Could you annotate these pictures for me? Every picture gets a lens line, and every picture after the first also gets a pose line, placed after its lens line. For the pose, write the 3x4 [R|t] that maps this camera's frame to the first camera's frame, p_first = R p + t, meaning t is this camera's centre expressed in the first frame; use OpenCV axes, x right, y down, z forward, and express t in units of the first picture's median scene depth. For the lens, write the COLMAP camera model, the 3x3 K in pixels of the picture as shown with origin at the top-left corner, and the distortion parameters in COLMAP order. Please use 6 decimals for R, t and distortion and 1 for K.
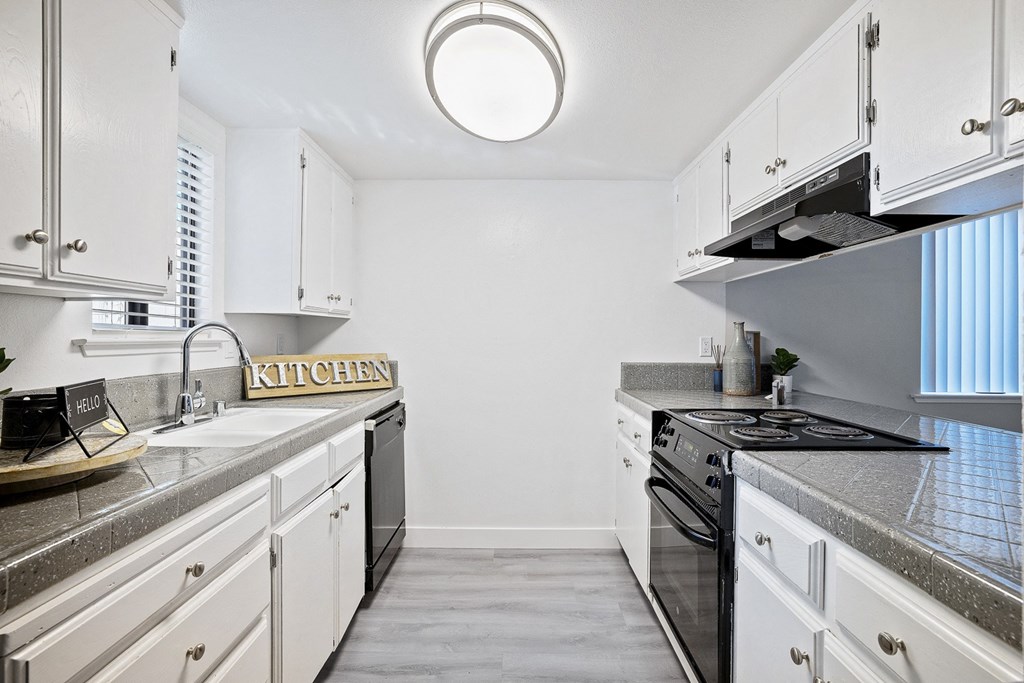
lens RADIAL K [[504.8, 0, 512.2], [0, 504.8, 337.8], [0, 0, 1]] dist [-0.007730, 0.001464]
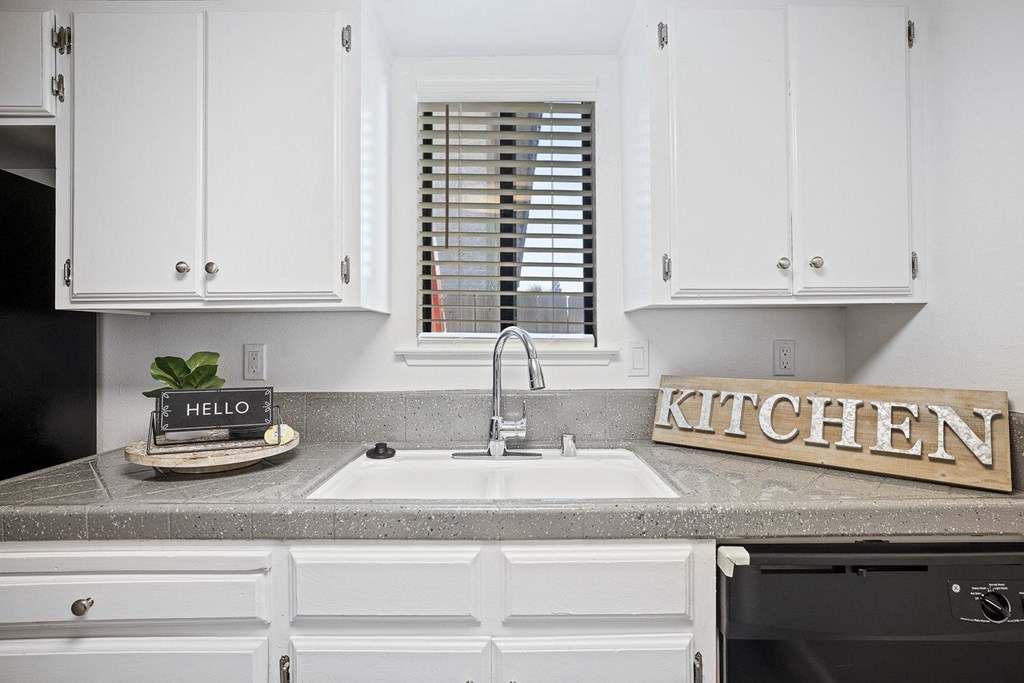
lens RADIAL K [[504.8, 0, 500.7], [0, 504.8, 342.5], [0, 0, 1]] dist [-0.007730, 0.001464]
pose [[0.013746, -0.010000, -0.999856, 0.138302], [0.000268, 0.999950, -0.009997, -0.000187], [0.999905, -0.000131, 0.013748, 0.855879]]
